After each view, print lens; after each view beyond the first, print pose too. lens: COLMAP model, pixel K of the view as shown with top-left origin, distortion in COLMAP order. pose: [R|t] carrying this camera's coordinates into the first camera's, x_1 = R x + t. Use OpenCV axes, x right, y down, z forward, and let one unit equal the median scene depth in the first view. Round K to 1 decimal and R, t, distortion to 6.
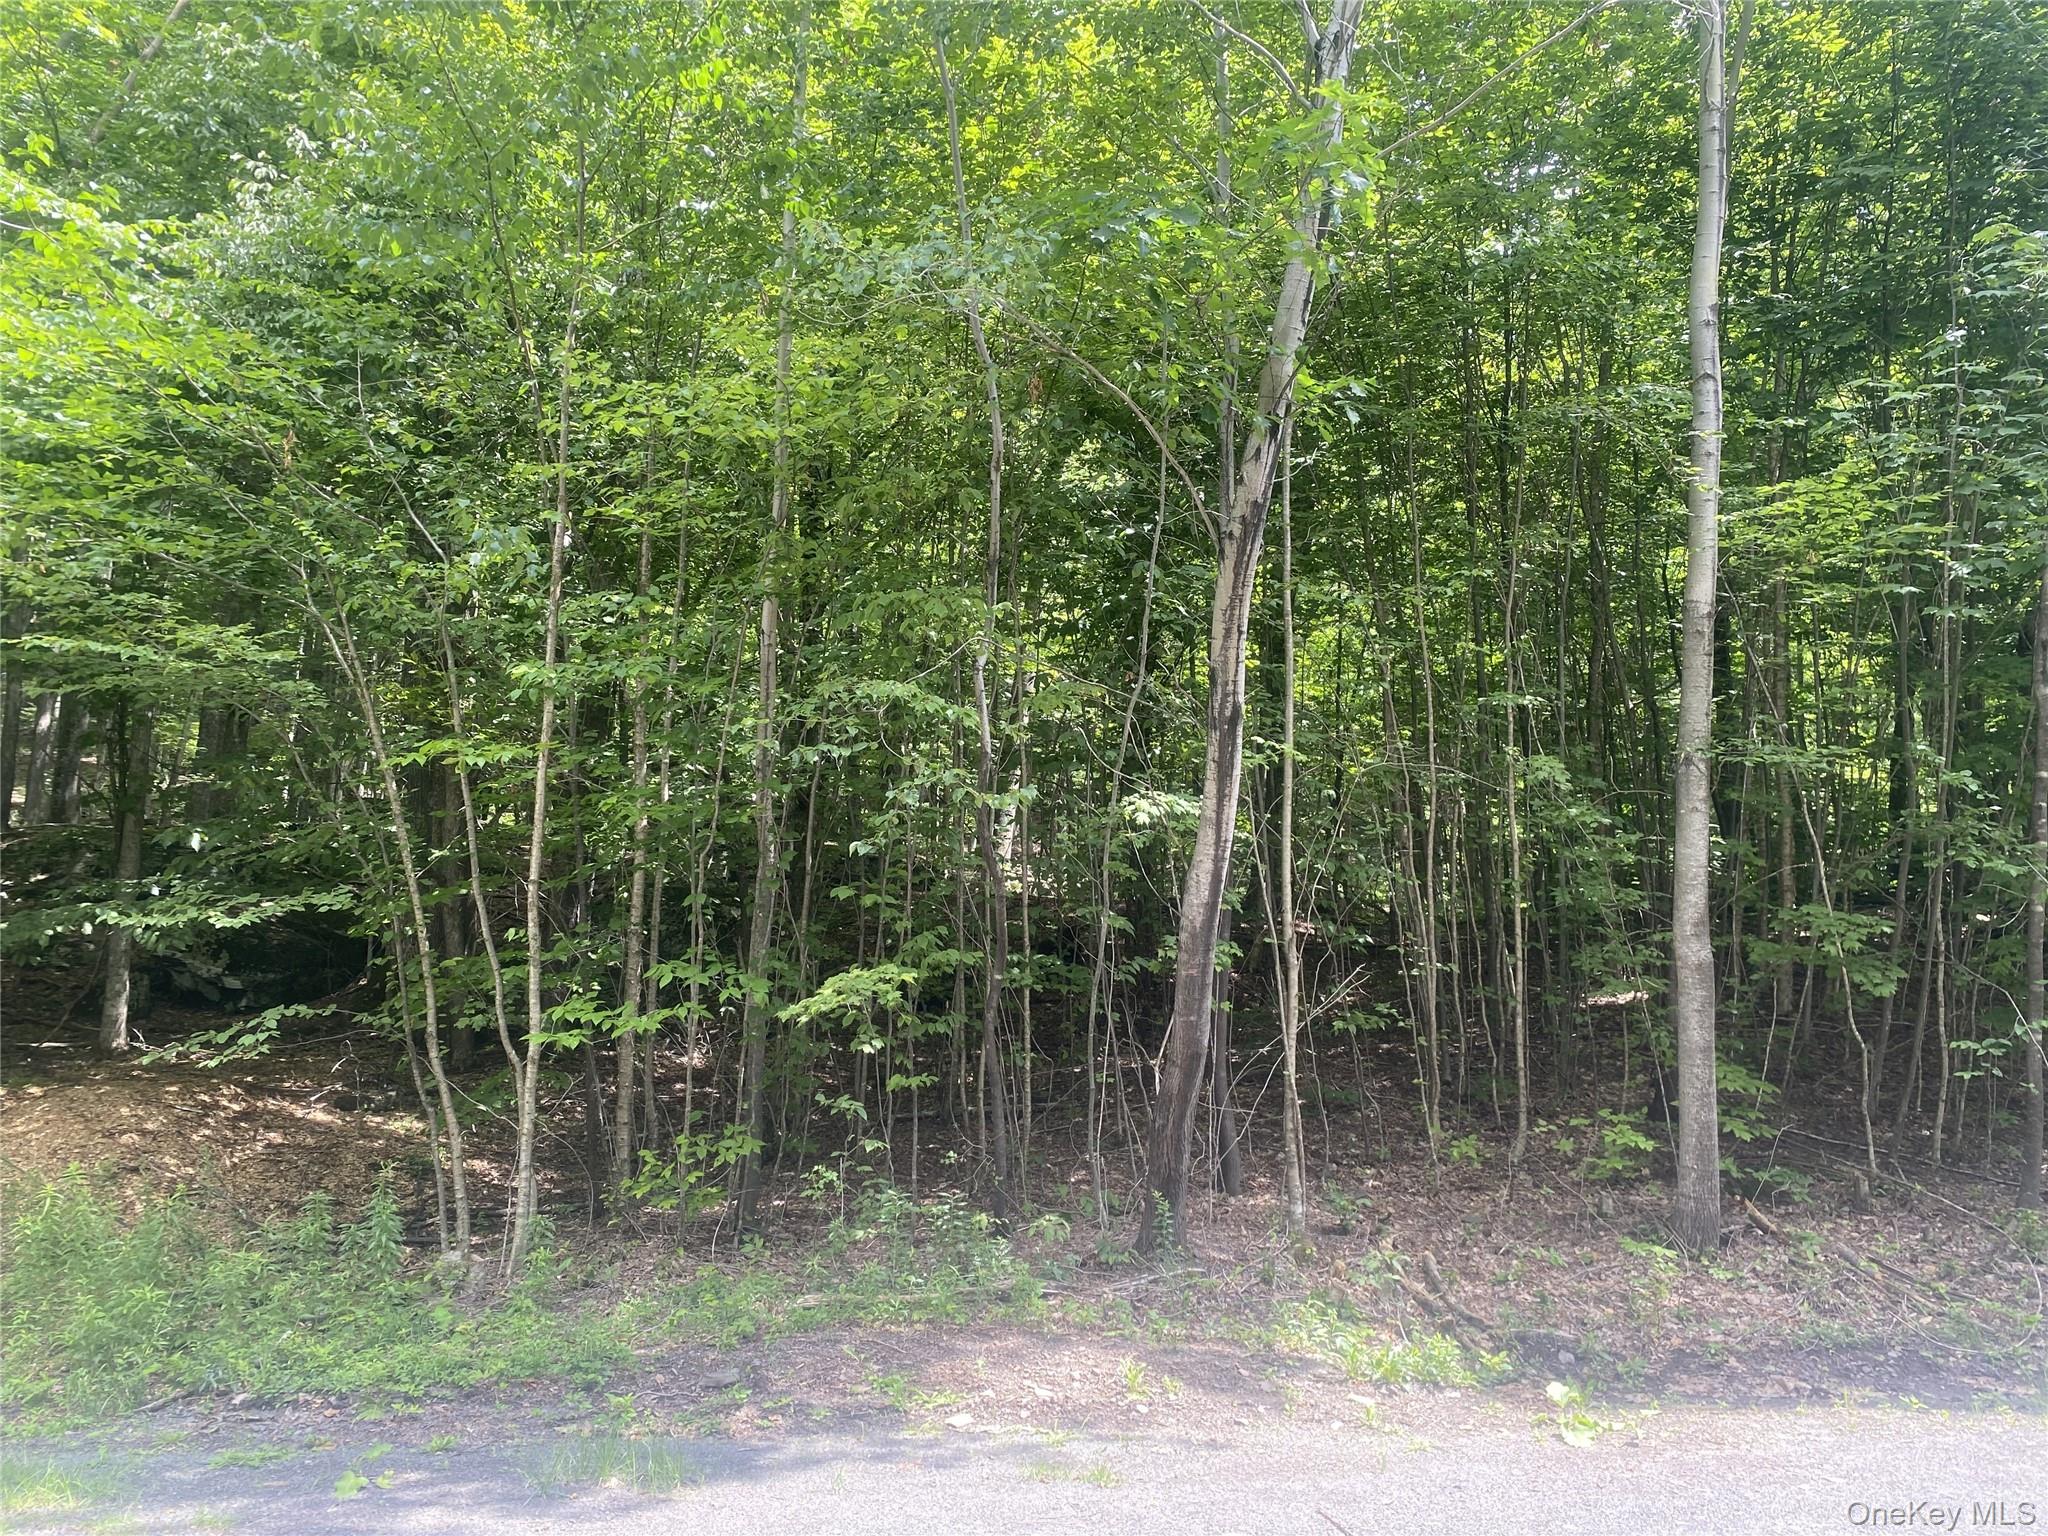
lens RADIAL K [[1552.9, 0, 1030.8], [0, 1552.9, 753.0], [0, 0, 1]] dist [0.005980, -0.005963]
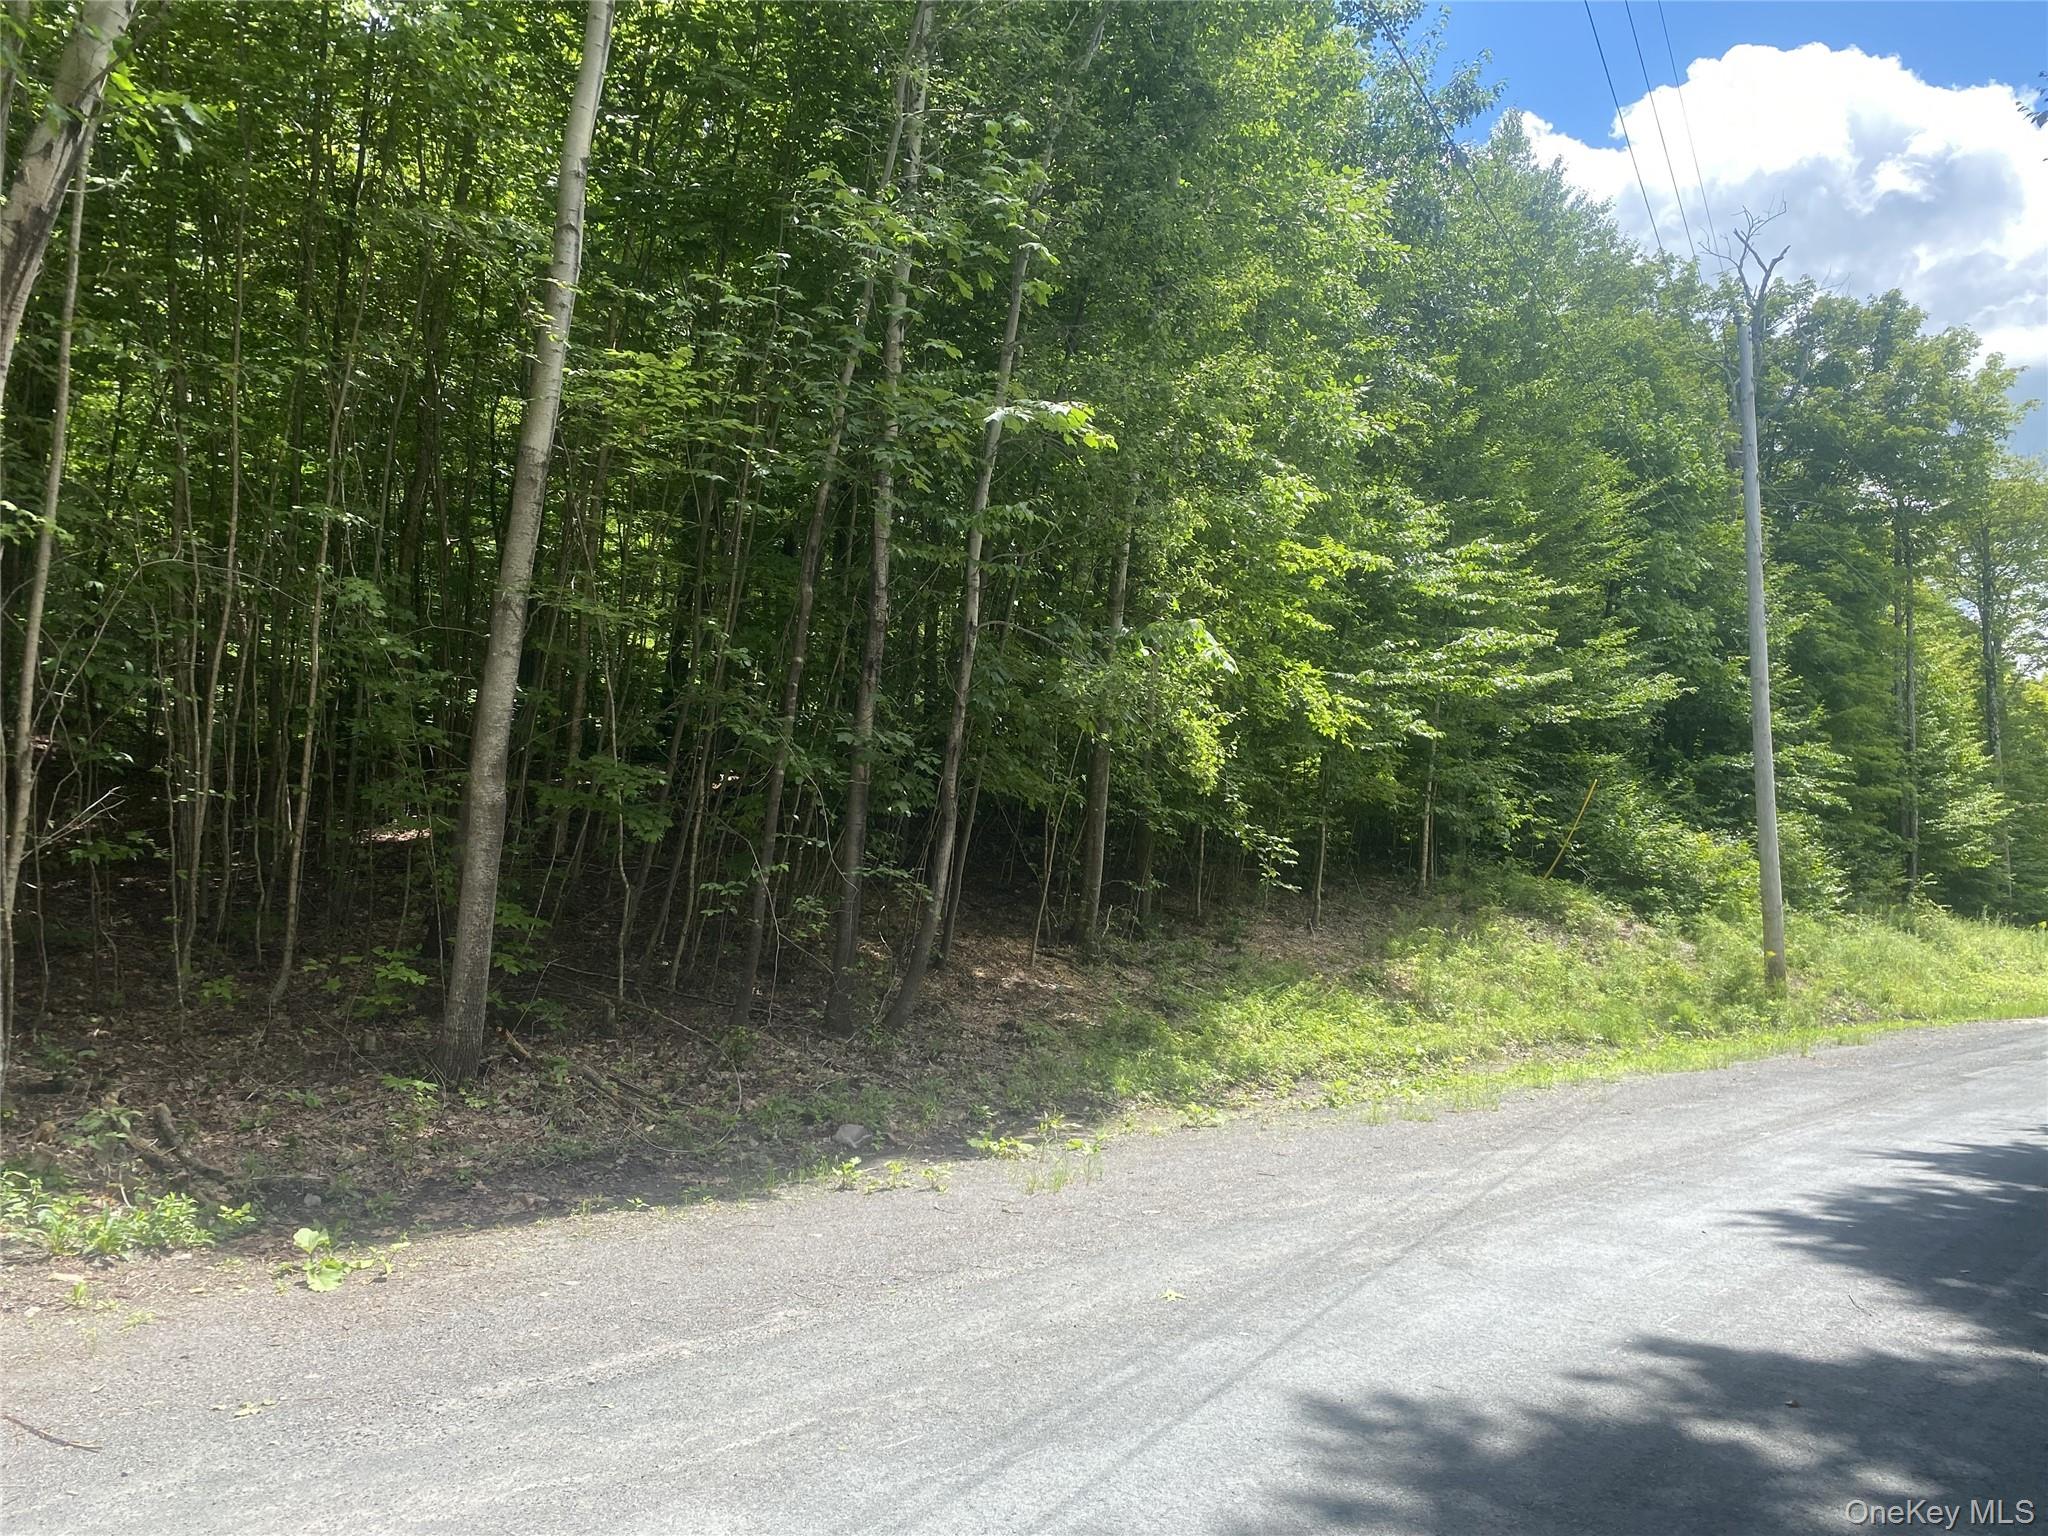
lens RADIAL K [[1552.9, 0, 1030.8], [0, 1552.9, 753.0], [0, 0, 1]] dist [0.005980, -0.005963]
pose [[0.731076, 0.073173, 0.678361, -0.004068], [-0.142307, 0.988720, 0.046715, 0.004470], [-0.667291, -0.130688, 0.733242, 0.024895]]
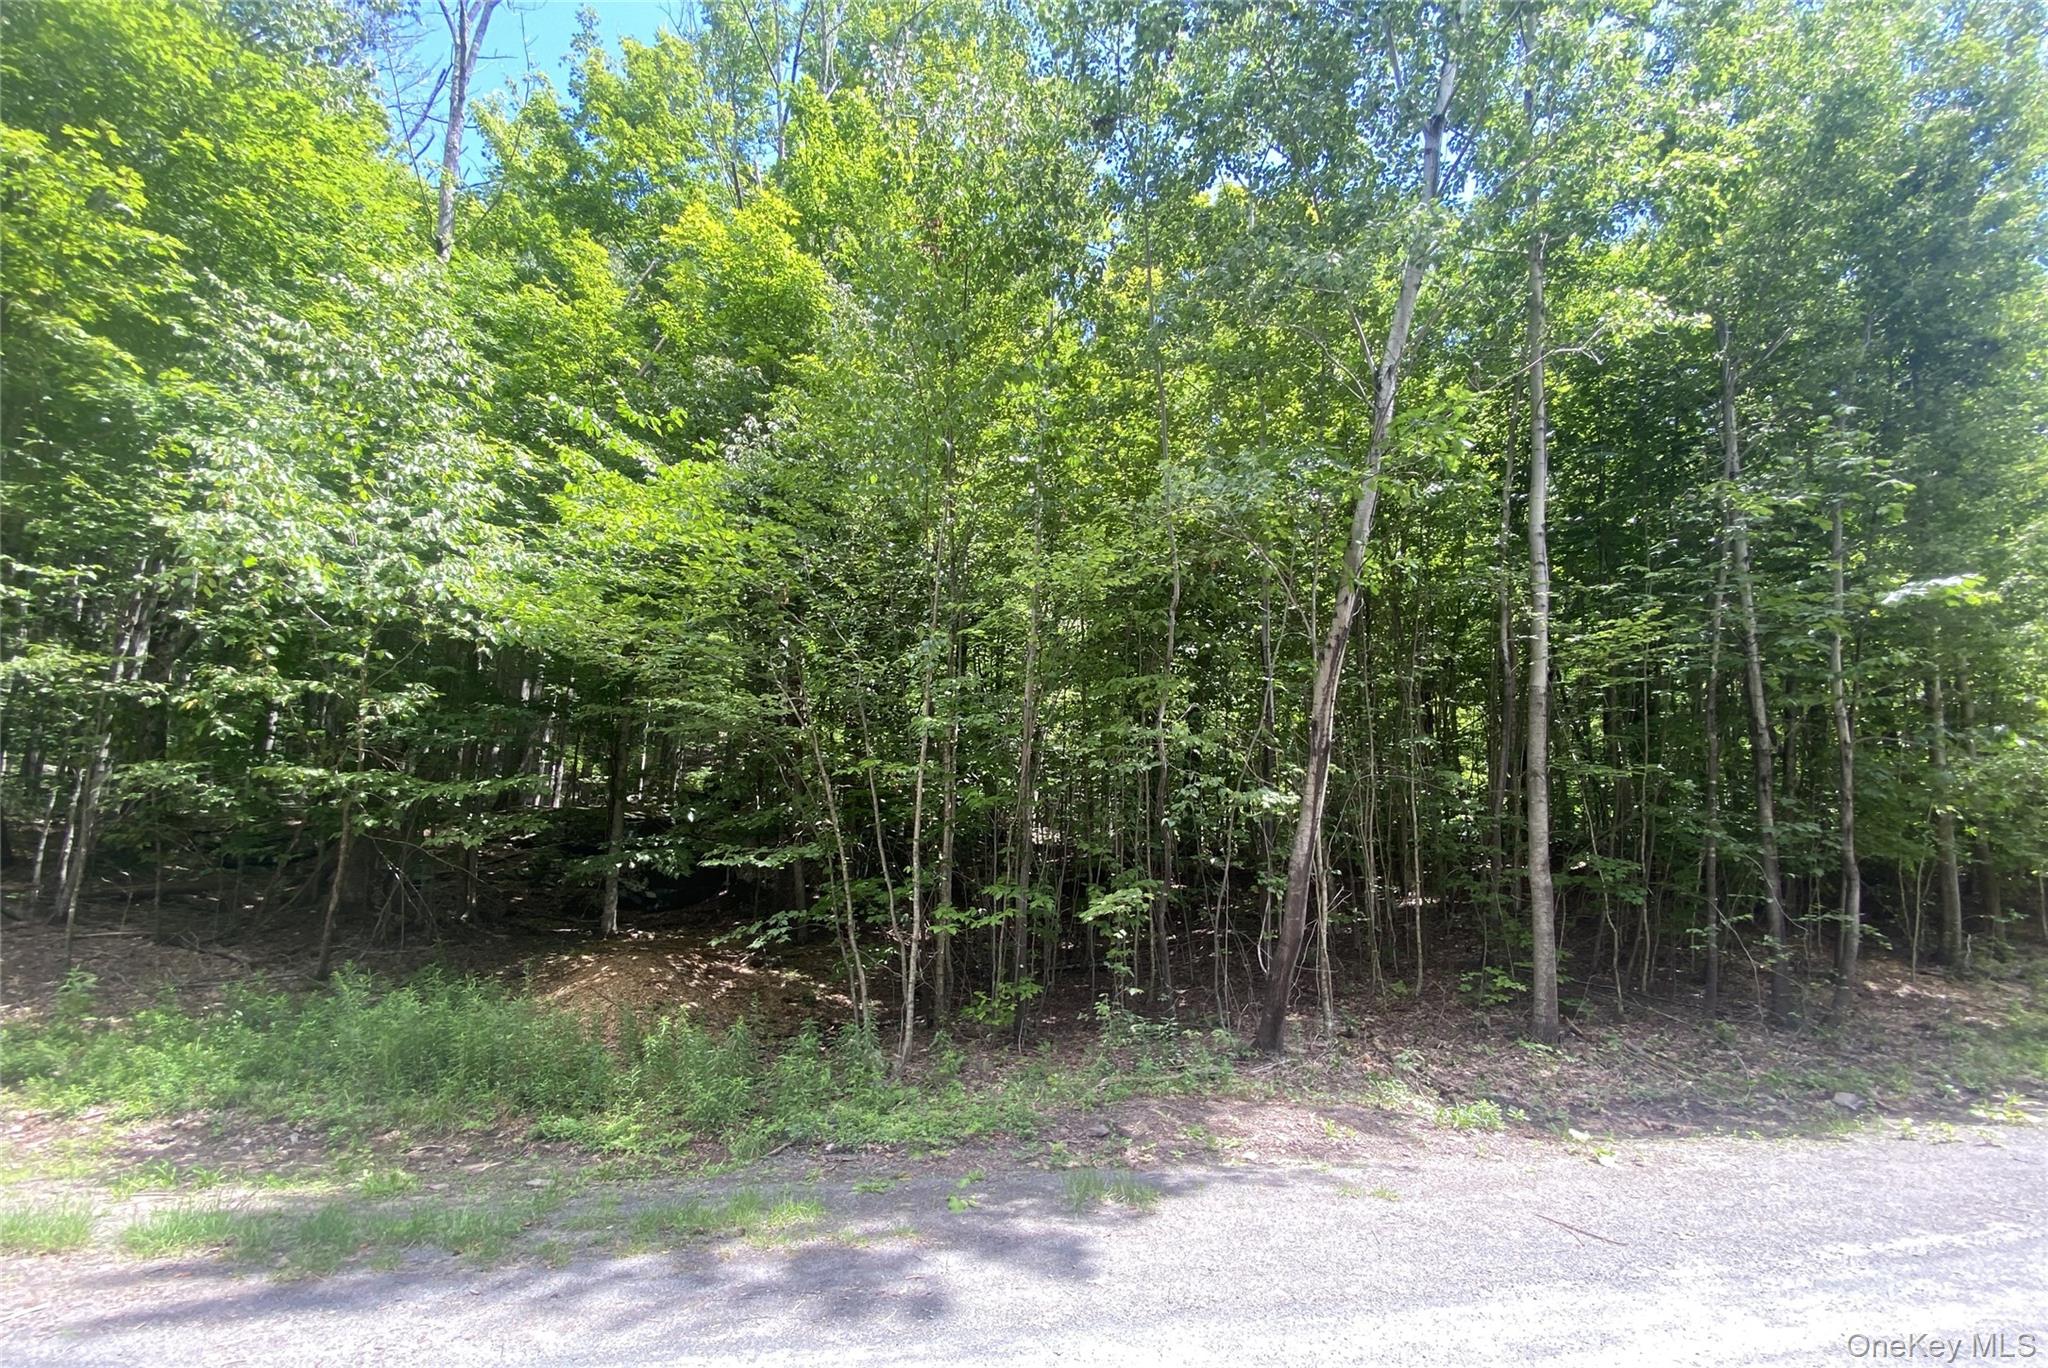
lens RADIAL K [[824.7, 0, 1020.8], [0, 824.7, 758.6], [0, 0, 1]] dist [0.009337, -0.013187]
pose [[0.999591, 0.003932, 0.028311, -0.204154], [-0.003589, 0.999920, -0.012156, 0.000906], [-0.028357, 0.012049, 0.999525, 0.054709]]
